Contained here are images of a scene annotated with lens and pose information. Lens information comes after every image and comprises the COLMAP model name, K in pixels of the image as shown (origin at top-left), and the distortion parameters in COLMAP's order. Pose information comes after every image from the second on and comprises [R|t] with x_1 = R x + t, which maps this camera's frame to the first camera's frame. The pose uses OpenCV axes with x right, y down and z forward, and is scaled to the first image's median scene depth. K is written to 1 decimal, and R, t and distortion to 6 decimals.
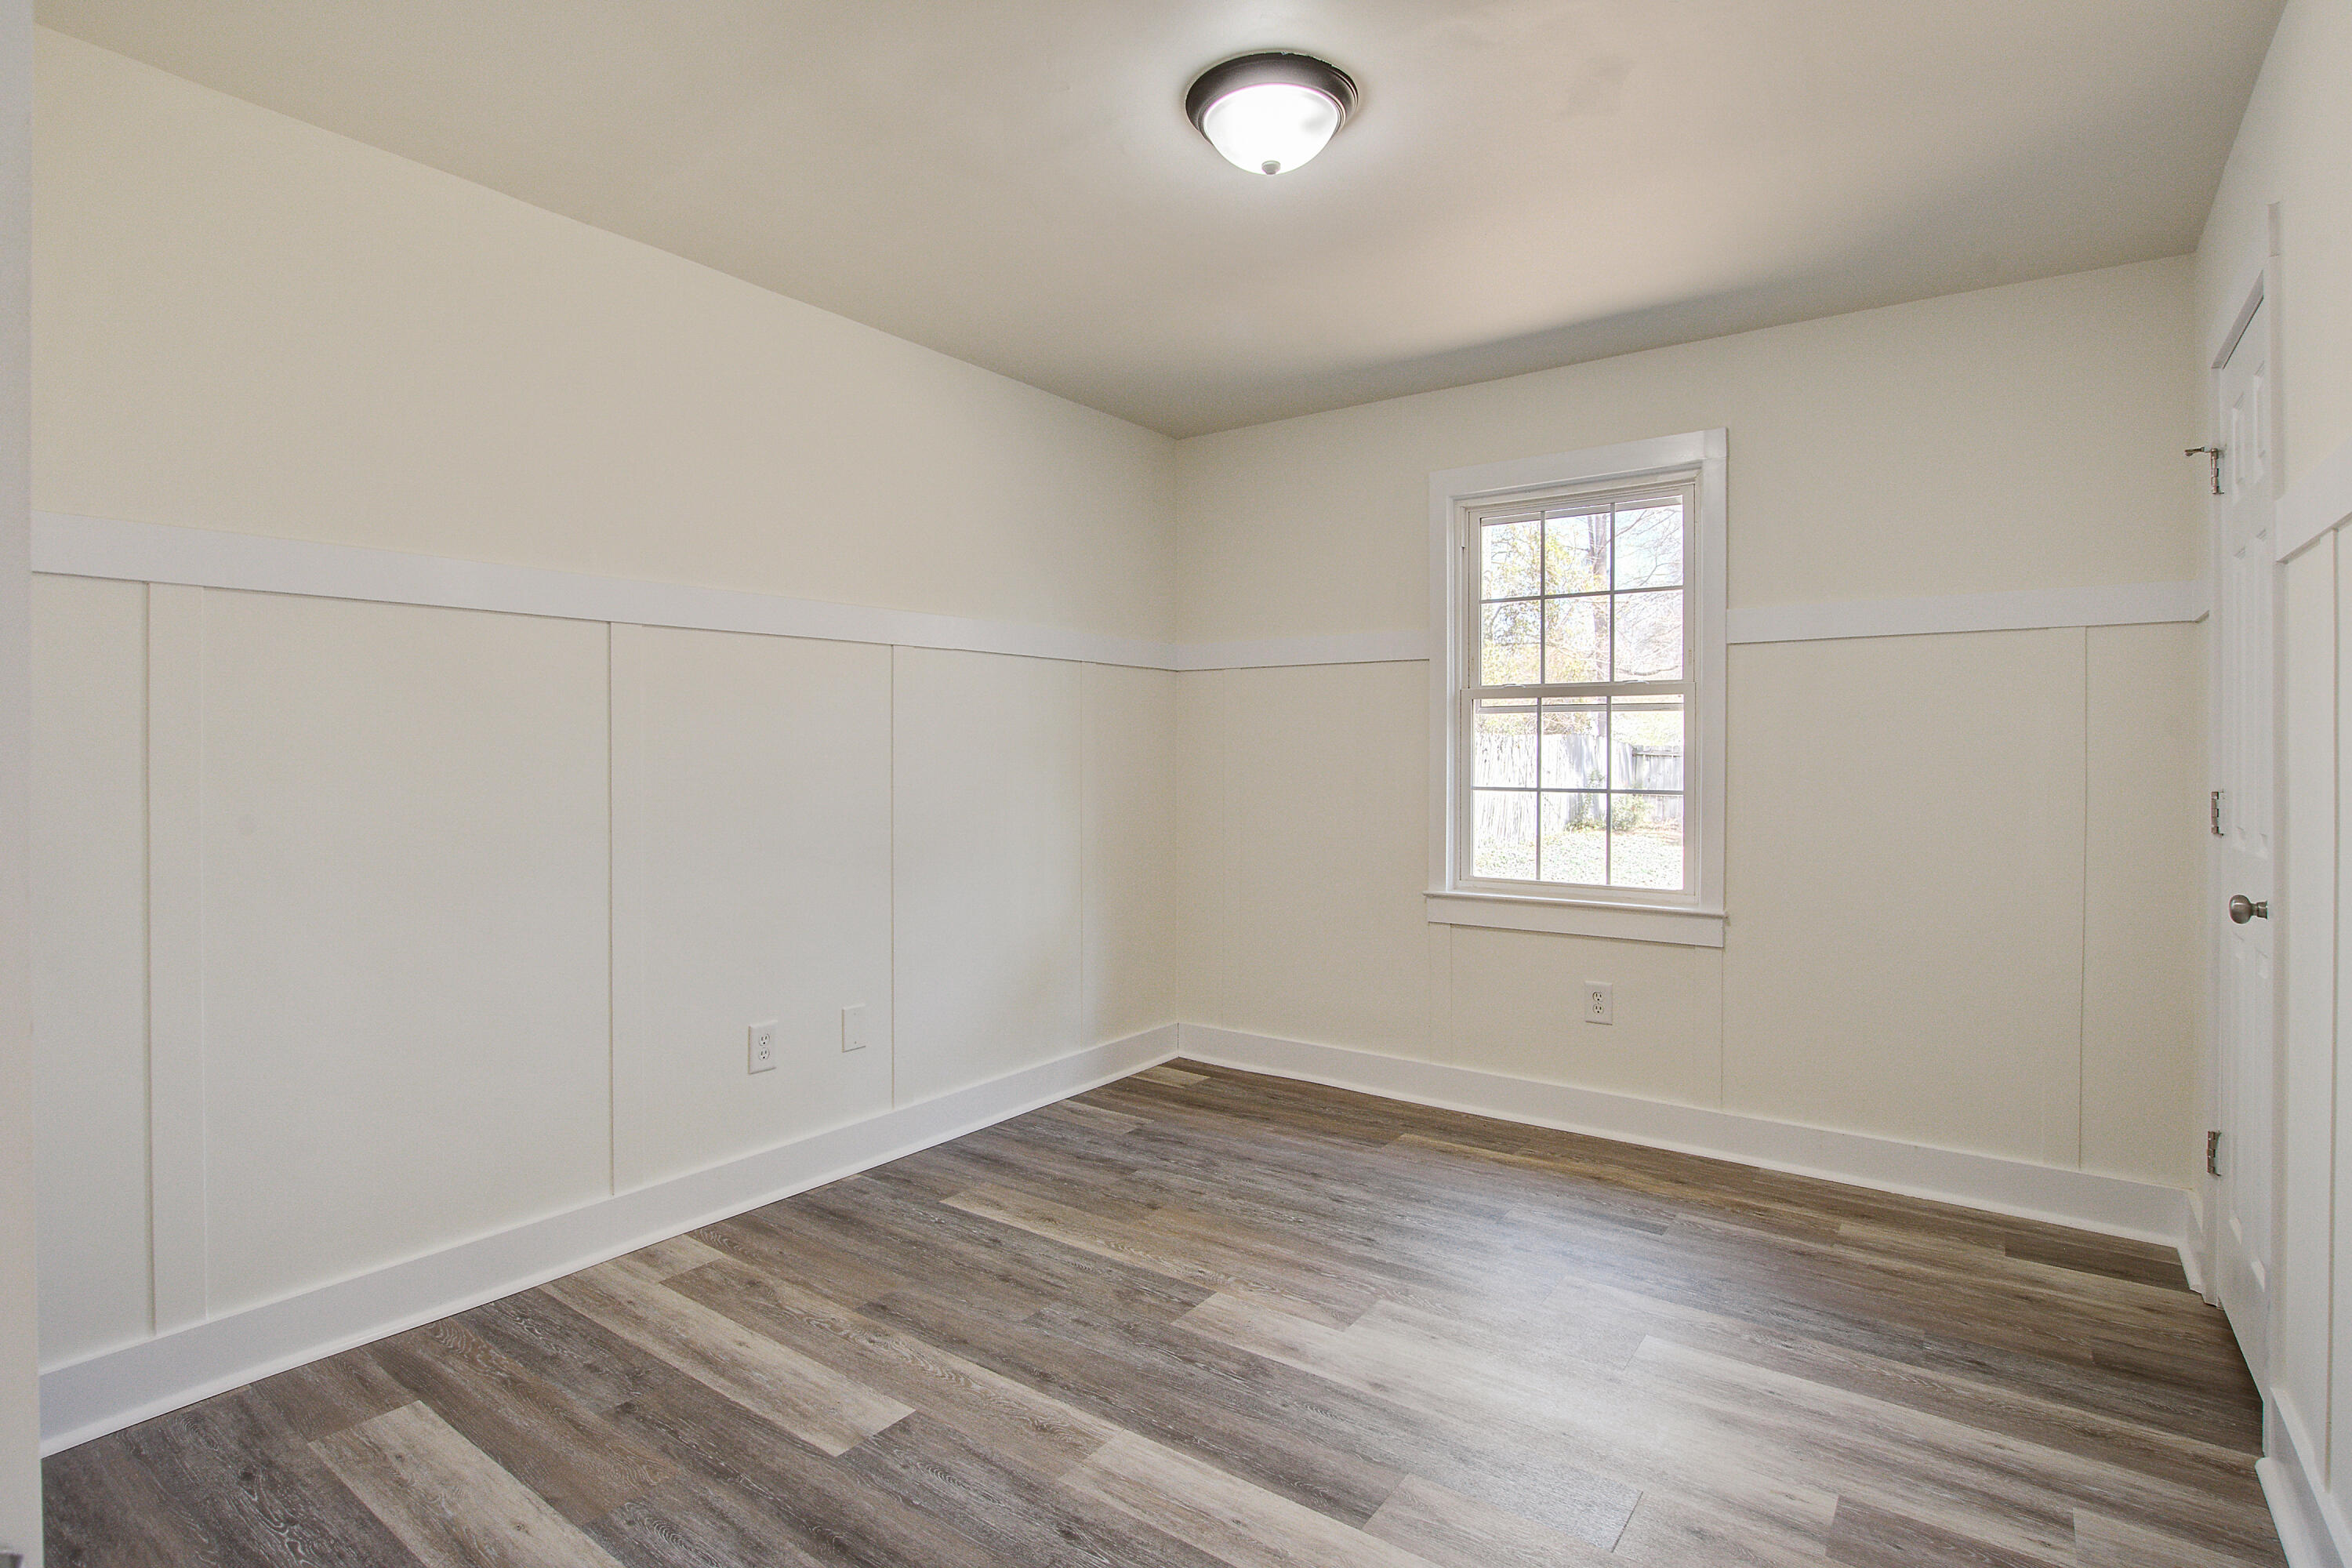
lens RADIAL K [[1139.2, 0, 1178.9], [0, 1139.2, 772.7], [0, 0, 1]] dist [-0.000272, -0.000057]
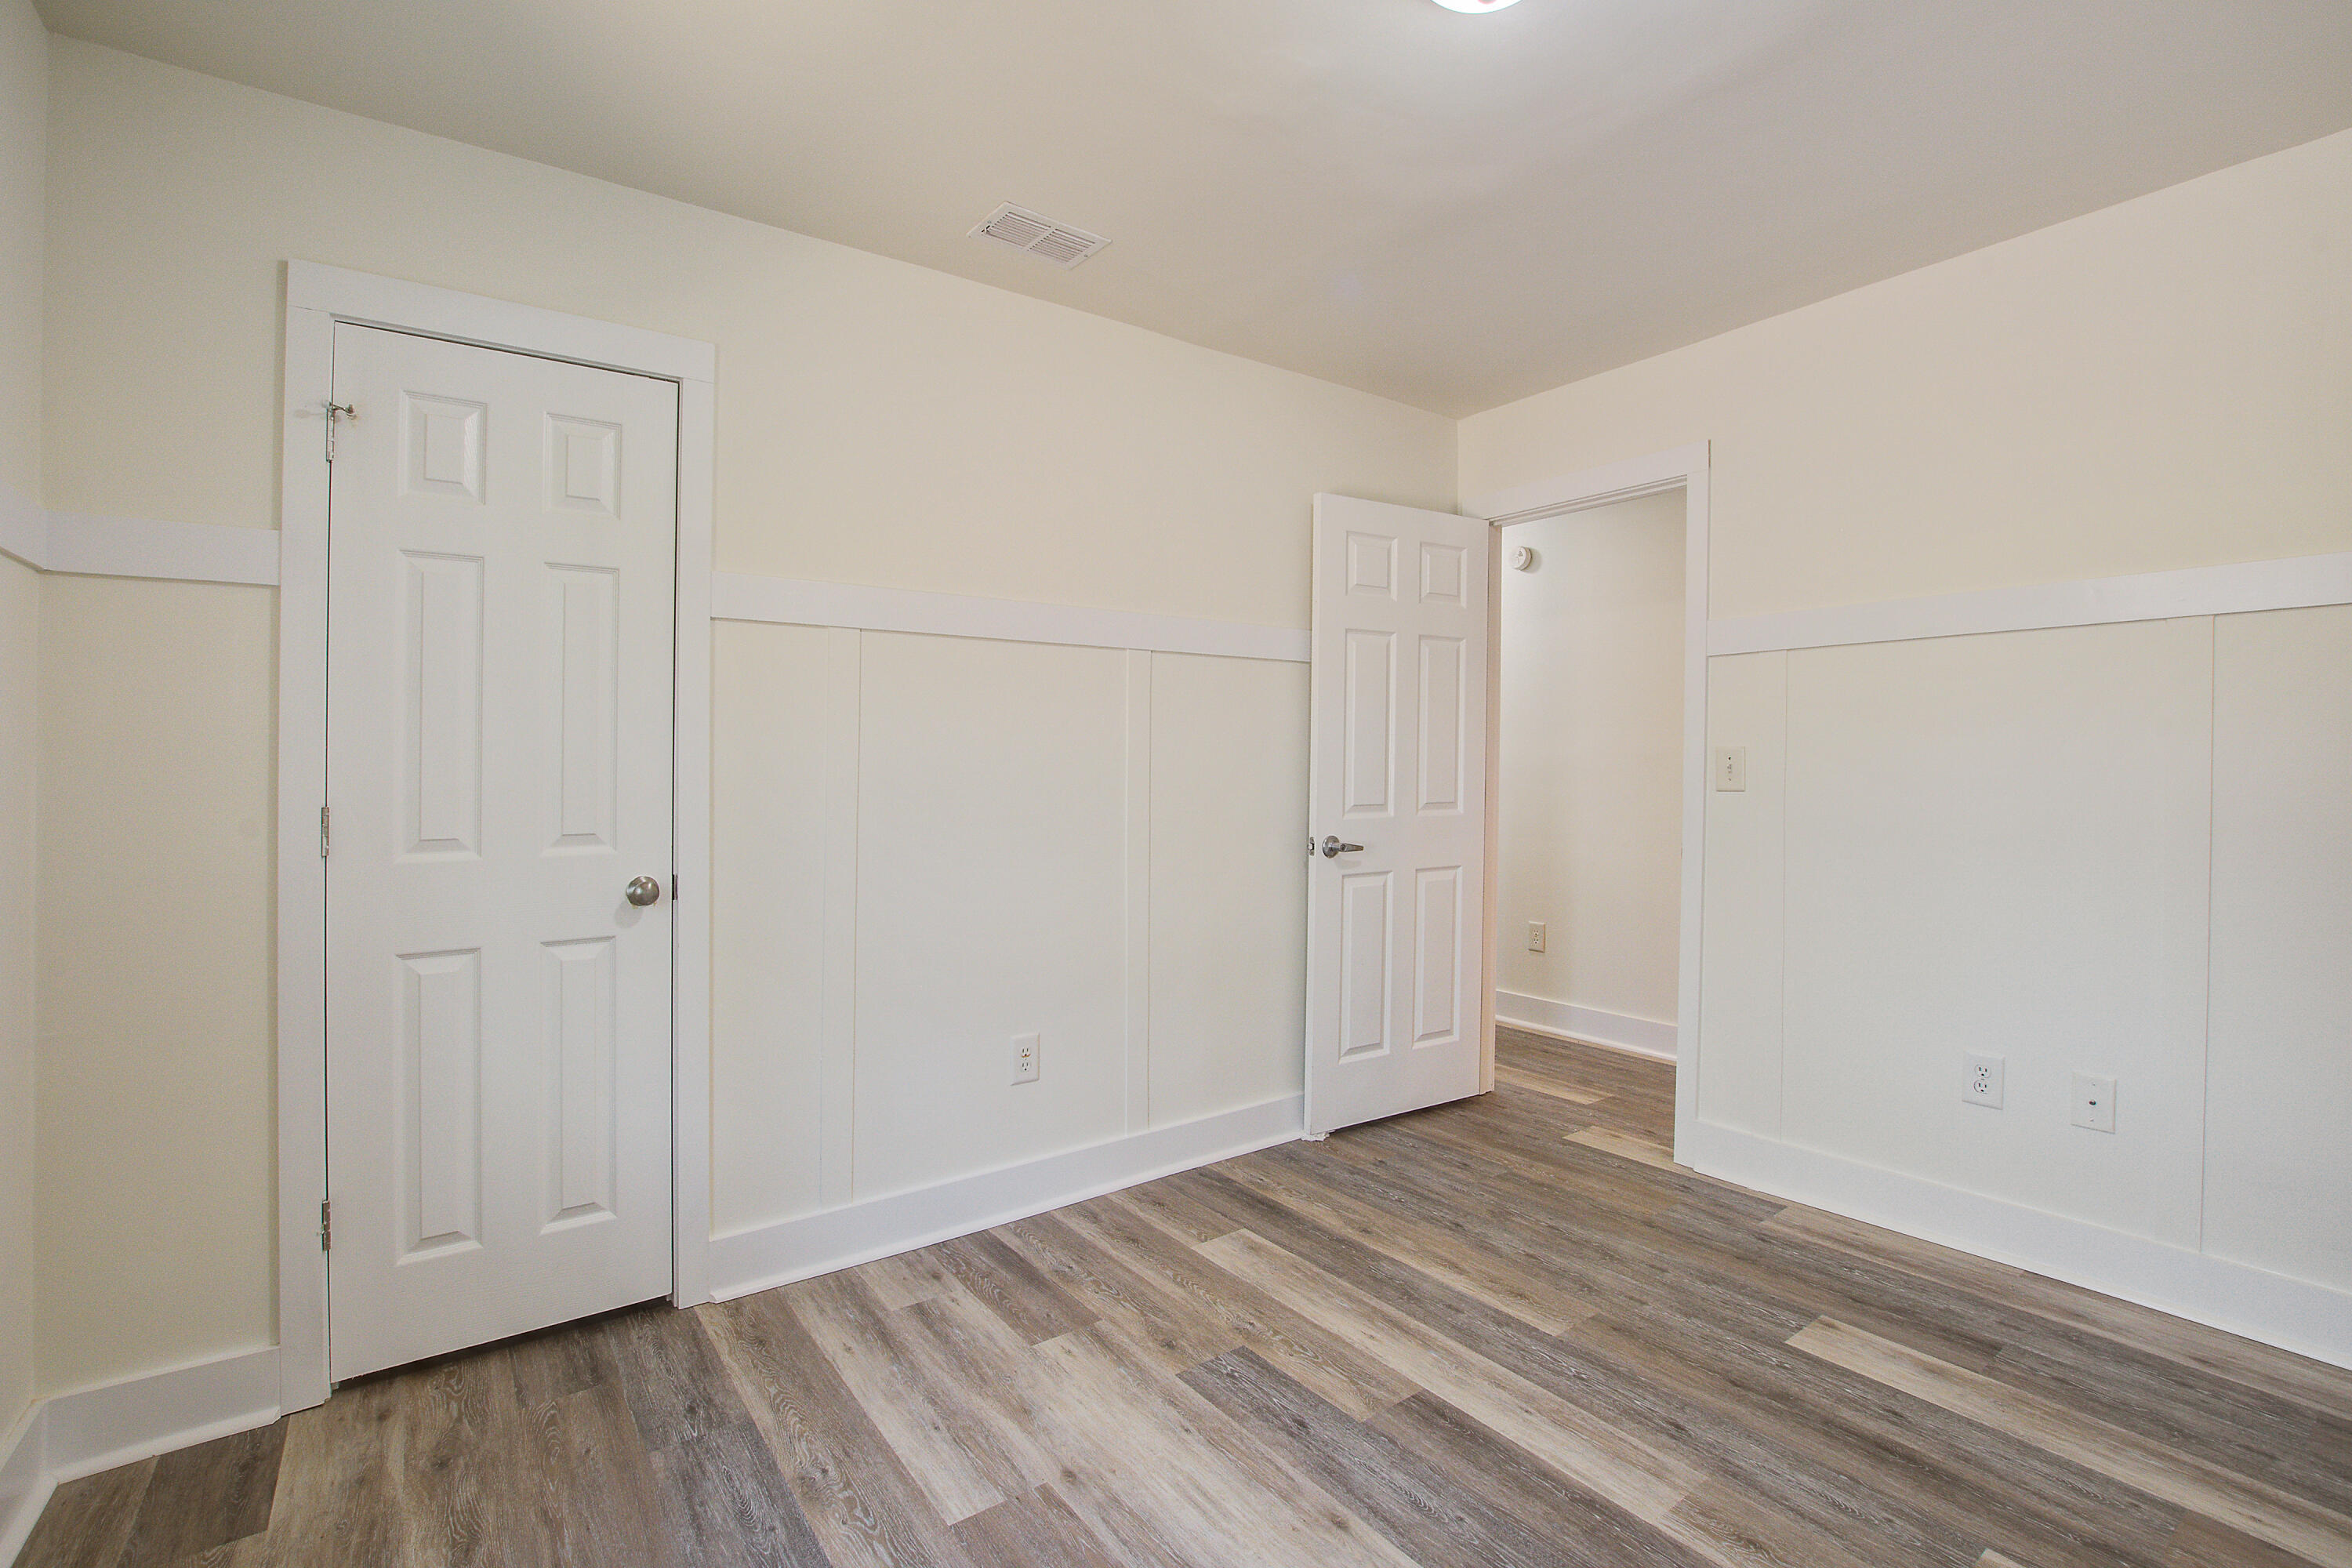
lens RADIAL K [[1063.9, 0, 1174.4], [0, 1063.9, 774.5], [0, 0, 1]] dist [-0.000073, 0.000034]
pose [[-0.951112, -0.007955, 0.308743, 0.057599], [-0.000717, 0.999722, 0.023551, -0.035659], [-0.308844, 0.022178, -0.950854, 1.950030]]
